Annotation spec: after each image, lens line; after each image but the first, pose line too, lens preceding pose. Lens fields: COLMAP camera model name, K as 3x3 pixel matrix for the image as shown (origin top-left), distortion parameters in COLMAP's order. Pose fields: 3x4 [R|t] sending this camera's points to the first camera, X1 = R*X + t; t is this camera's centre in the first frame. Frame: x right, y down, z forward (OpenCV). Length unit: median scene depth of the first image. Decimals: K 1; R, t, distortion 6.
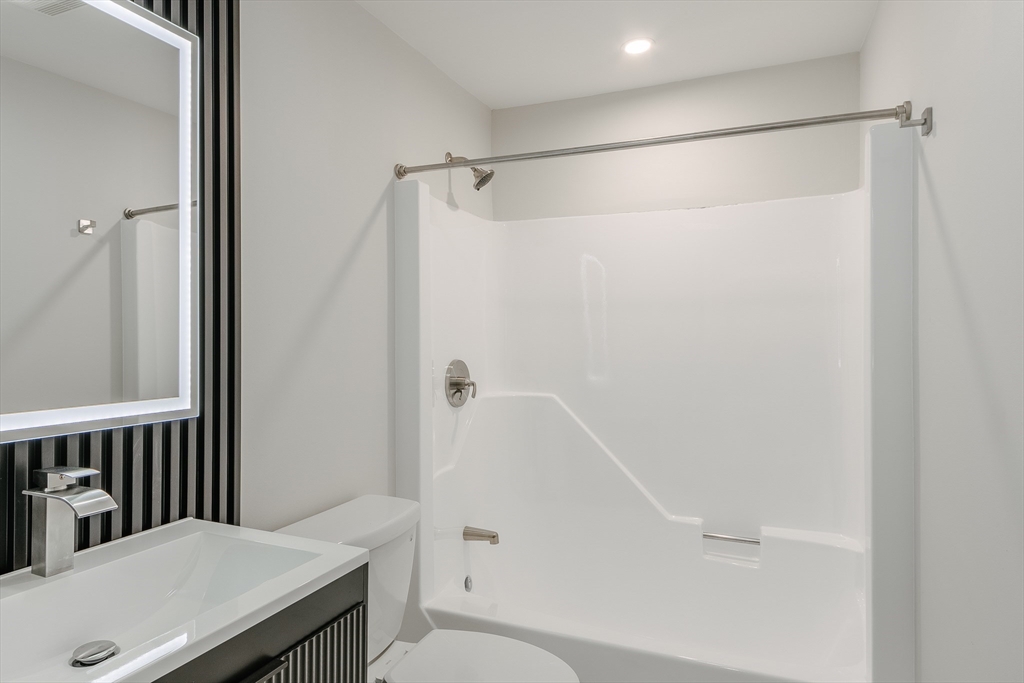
lens RADIAL K [[607.5, 0, 505.2], [0, 607.5, 333.2], [0, 0, 1]] dist [0.002835, -0.002765]
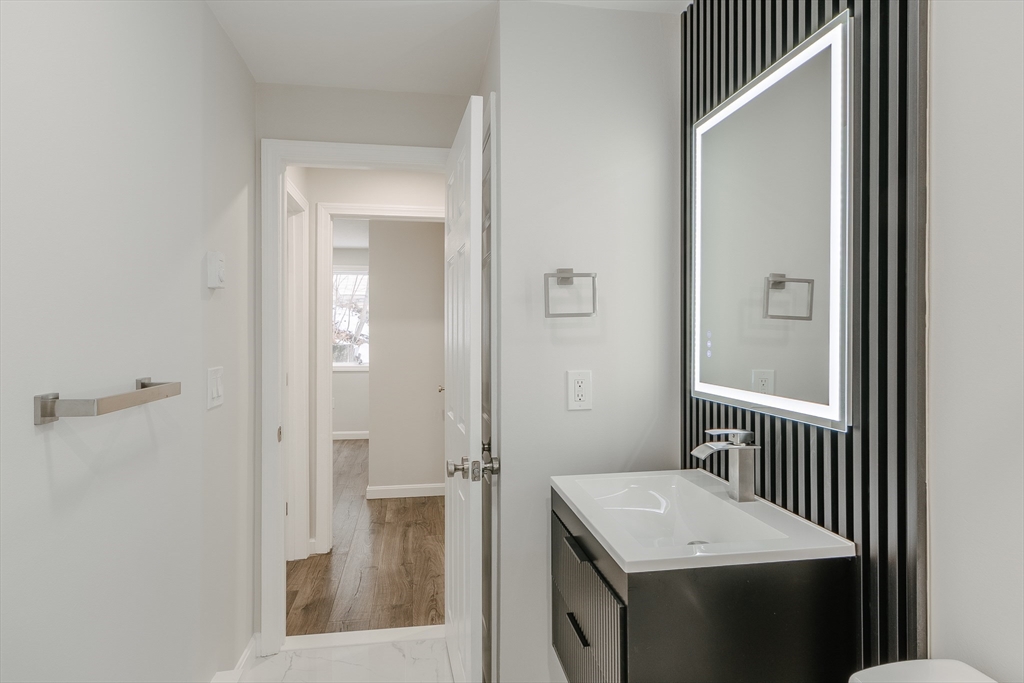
lens RADIAL K [[569.7, 0, 502.4], [0, 569.7, 331.1], [0, 0, 1]] dist [0.002599, -0.000960]
pose [[-0.842196, -0.003022, -0.539163, 0.390789], [-0.008275, 0.999939, 0.007322, -0.014373], [0.539108, 0.010628, -0.842170, 1.489096]]
